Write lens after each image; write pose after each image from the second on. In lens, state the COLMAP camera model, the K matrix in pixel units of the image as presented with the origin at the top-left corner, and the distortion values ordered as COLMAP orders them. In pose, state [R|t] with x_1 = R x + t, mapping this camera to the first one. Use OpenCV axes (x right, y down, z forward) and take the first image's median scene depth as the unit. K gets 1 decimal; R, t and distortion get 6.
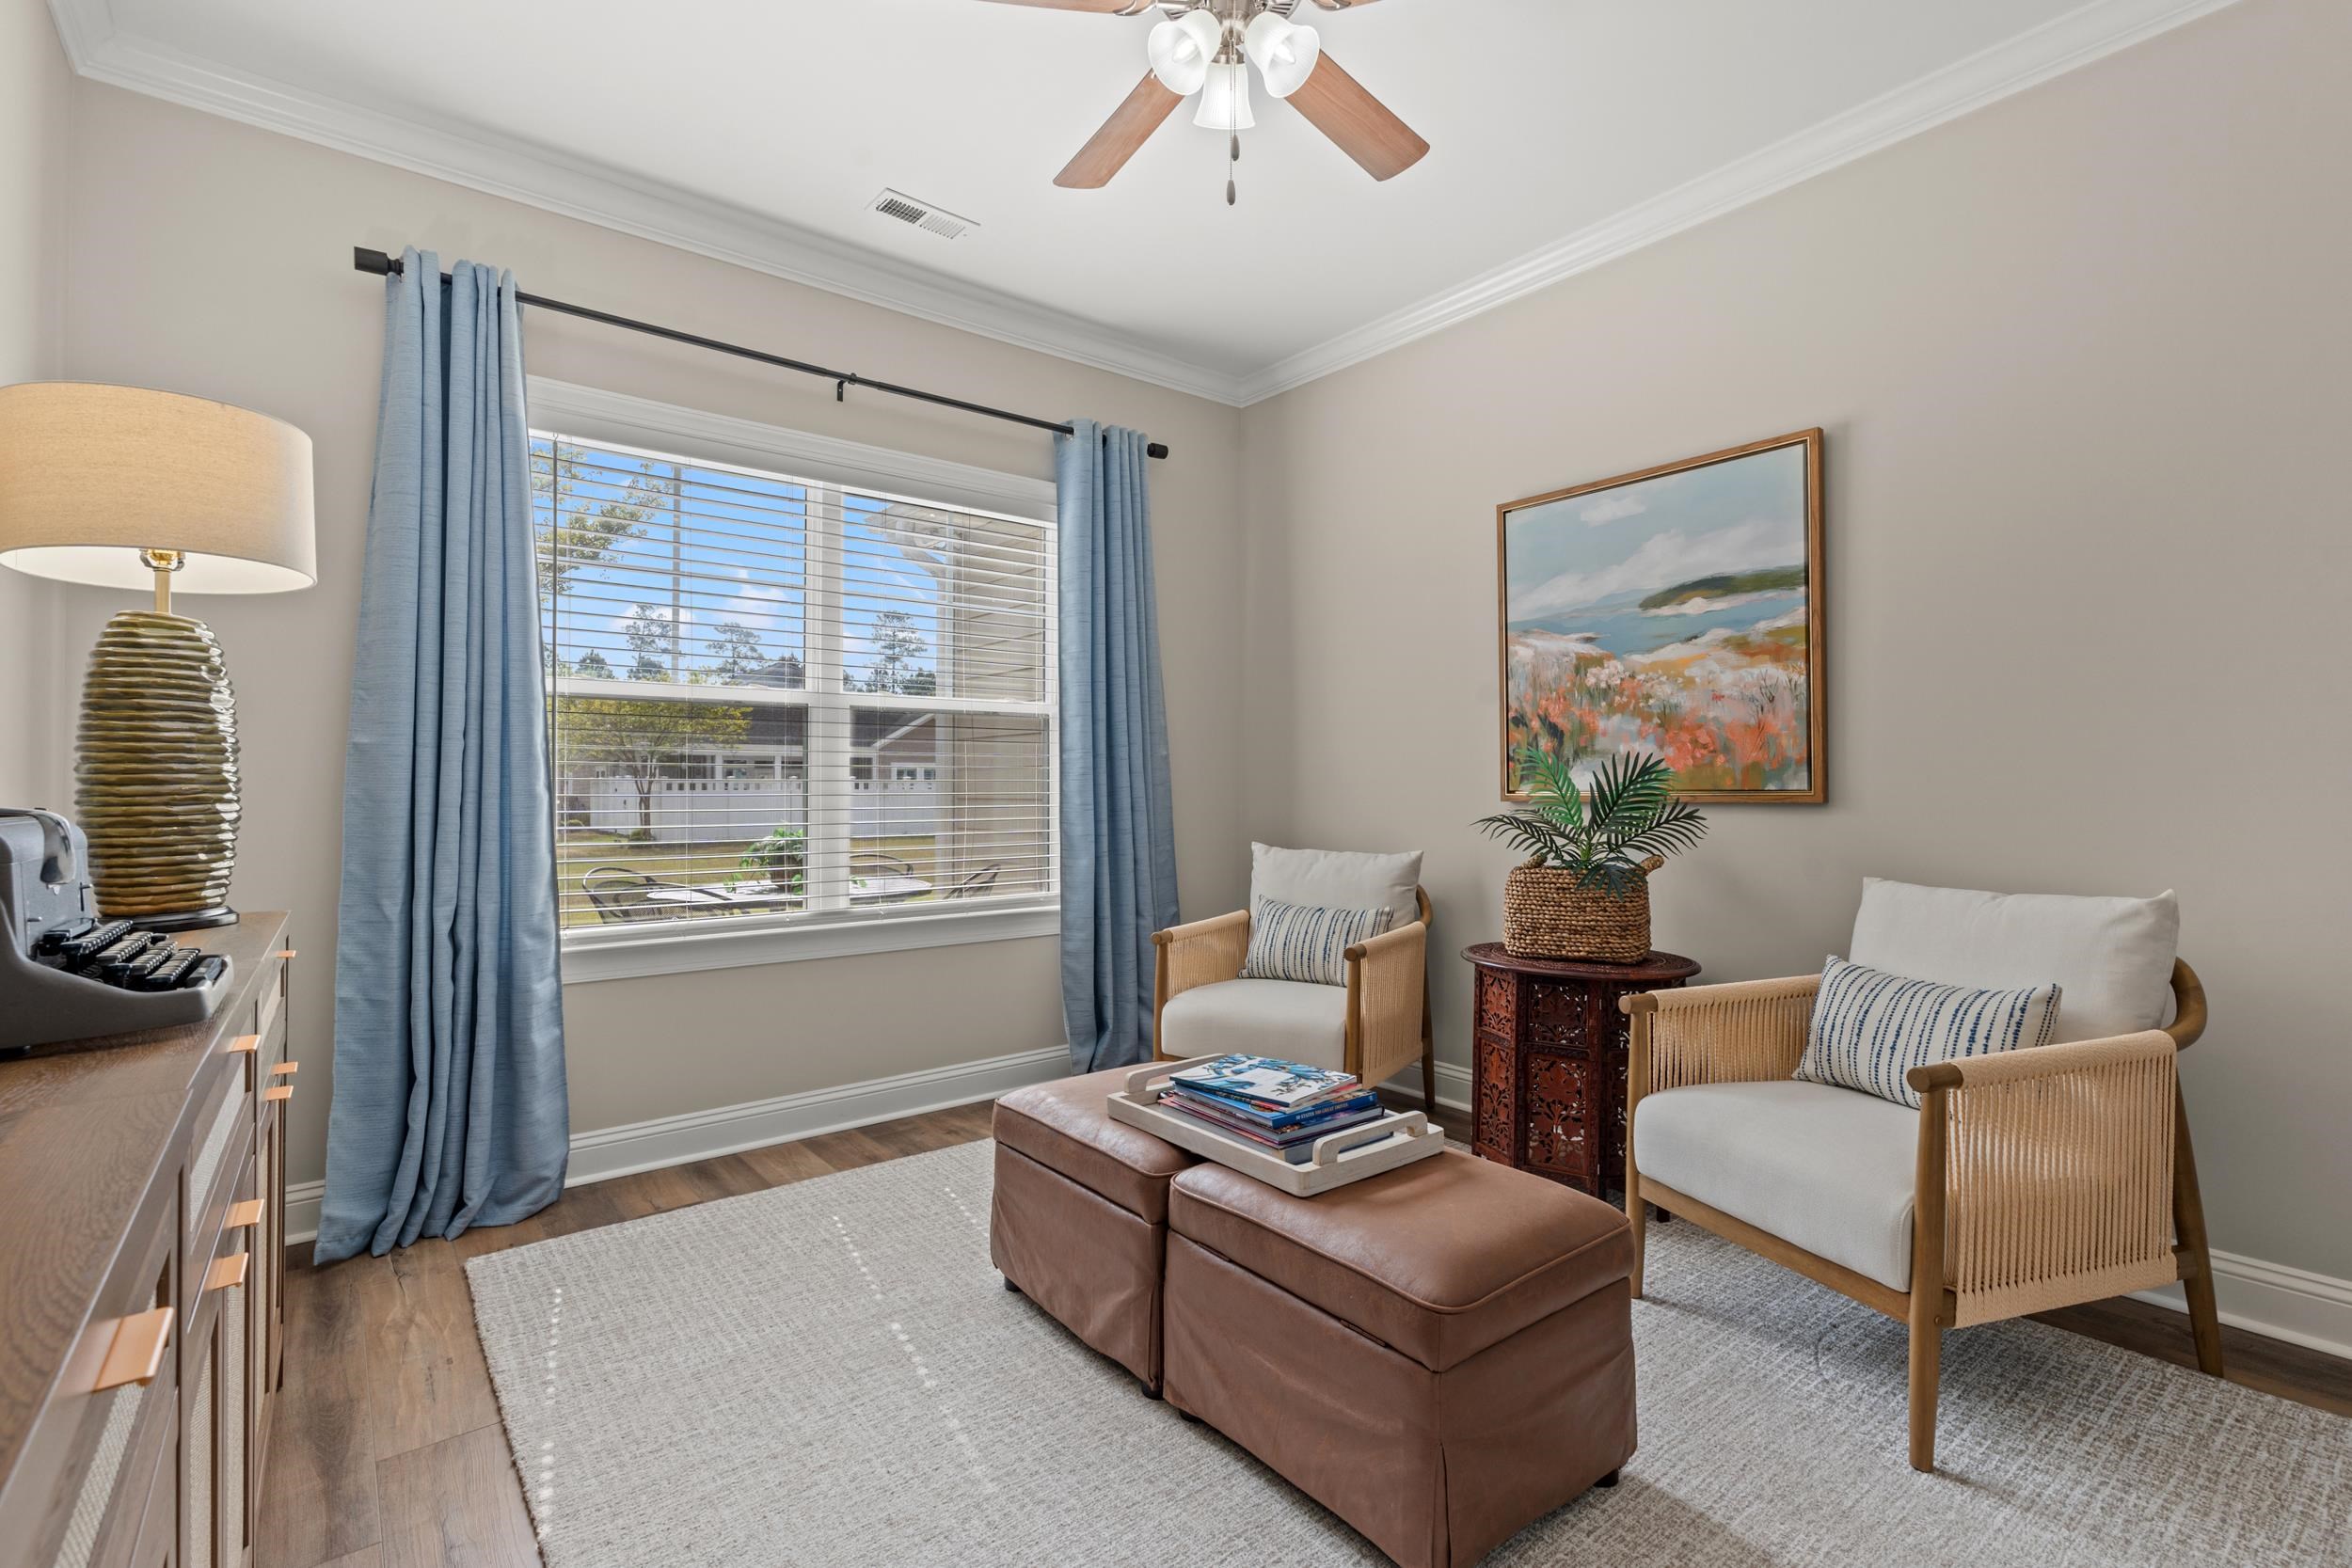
lens RADIAL K [[1067.1, 0, 1205.4], [0, 1067.1, 778.6], [0, 0, 1]] dist [-0.020952, -0.000126]
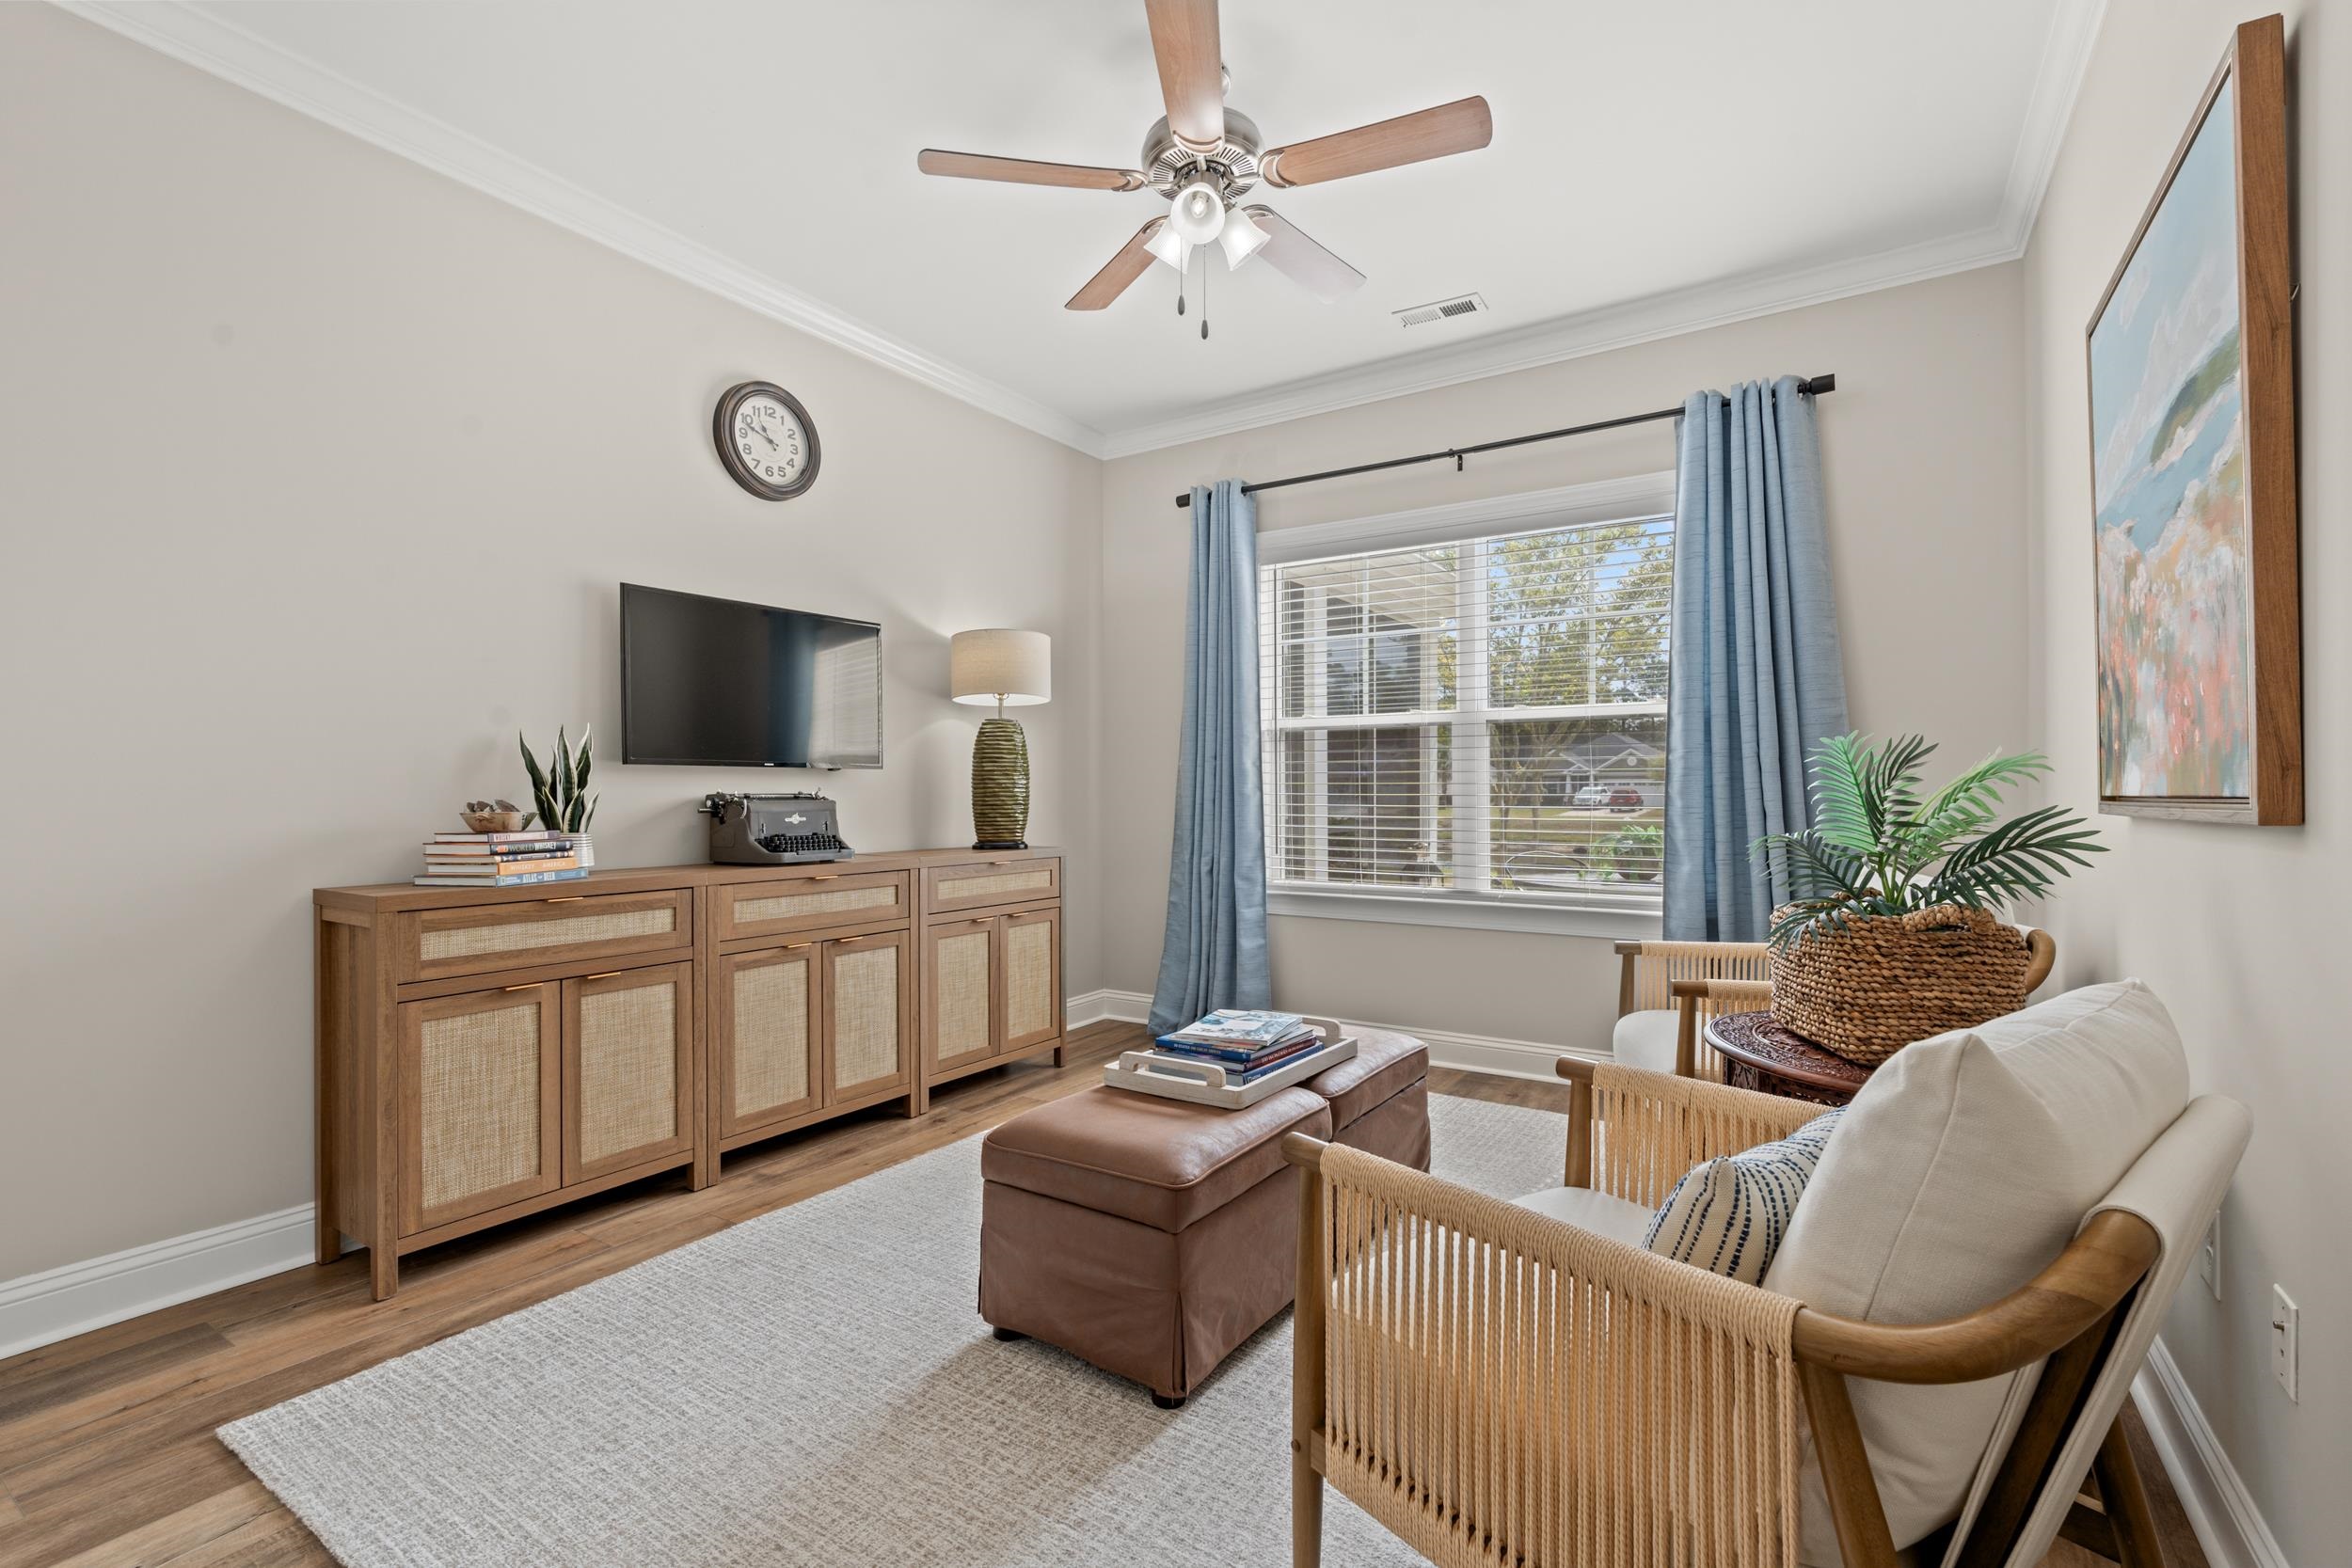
lens RADIAL K [[1048.0, 0, 1175.4], [0, 1048.0, 790.4], [0, 0, 1]] dist [-0.003267, 0.000364]
pose [[0.295271, 0.005377, -0.955398, 1.124831], [0.010477, 0.999906, 0.008866, -0.007604], [0.955356, -0.012628, 0.295187, 0.525275]]
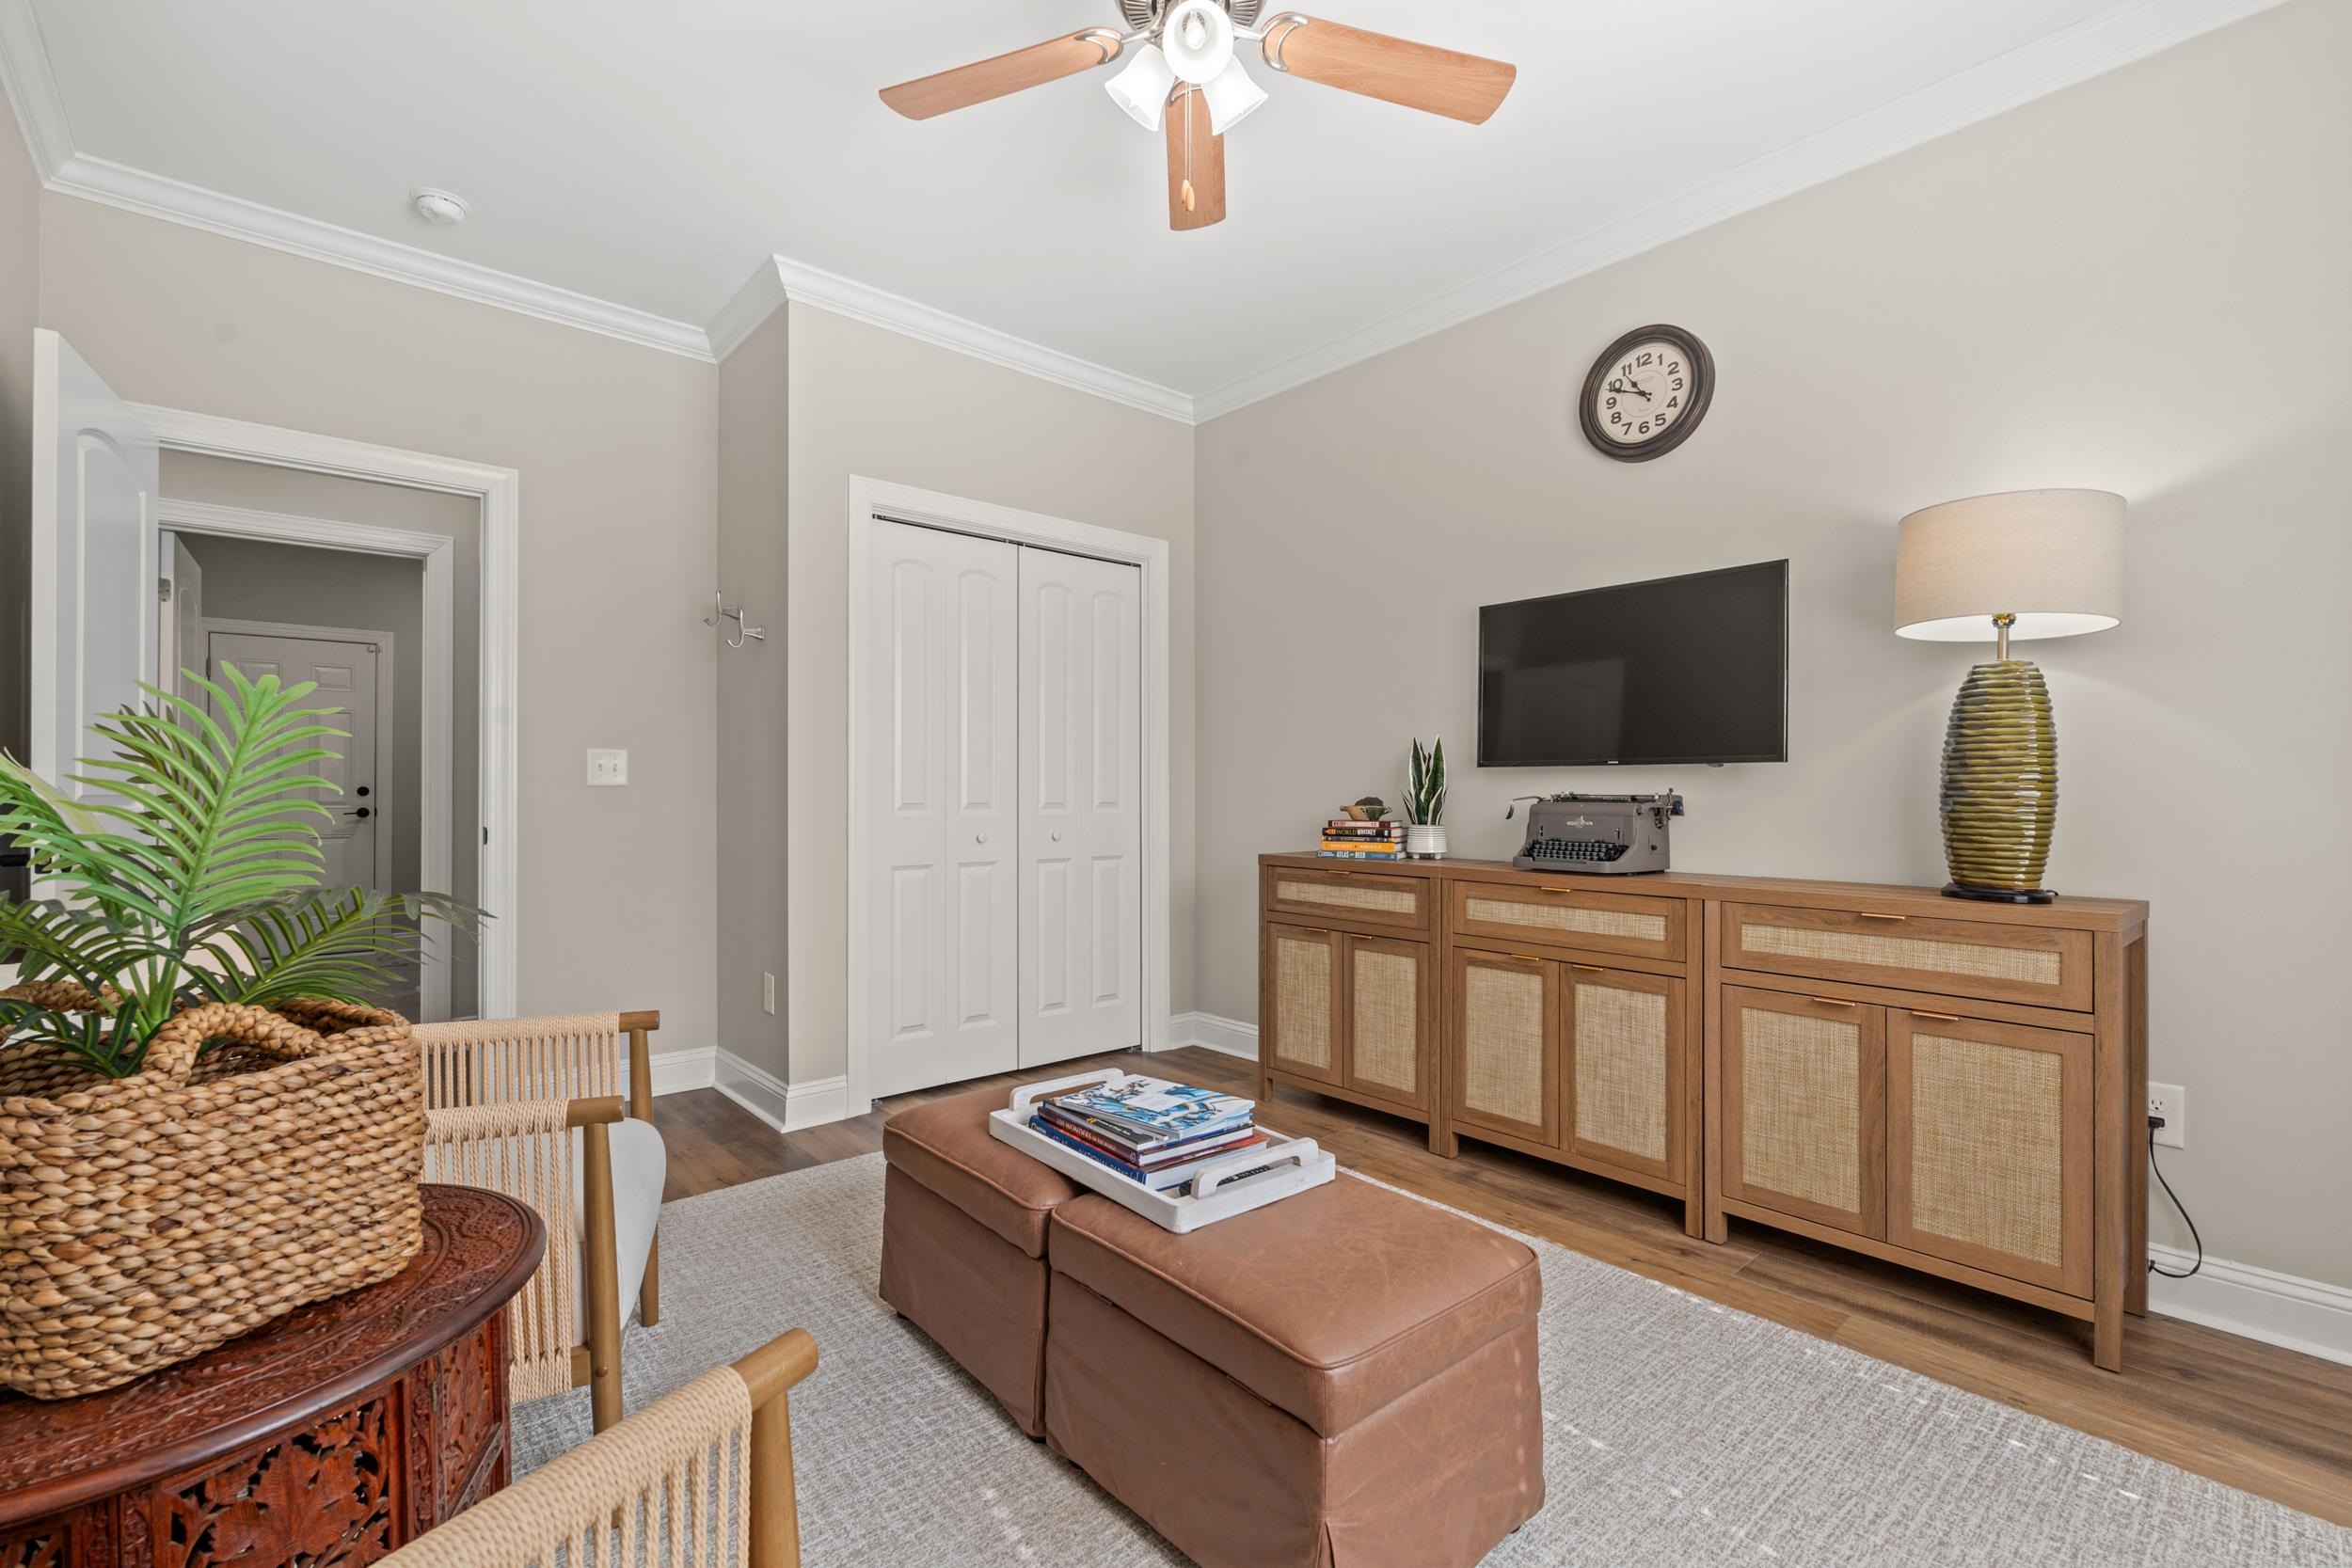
lens RADIAL K [[1048.0, 0, 1175.4], [0, 1048.0, 790.4], [0, 0, 1]] dist [-0.003267, 0.000364]
pose [[-0.999846, 0.001590, -0.017483, 0.048706], [0.001789, 0.999934, -0.011340, 0.013778], [0.017463, -0.011369, -0.999783, 1.816191]]
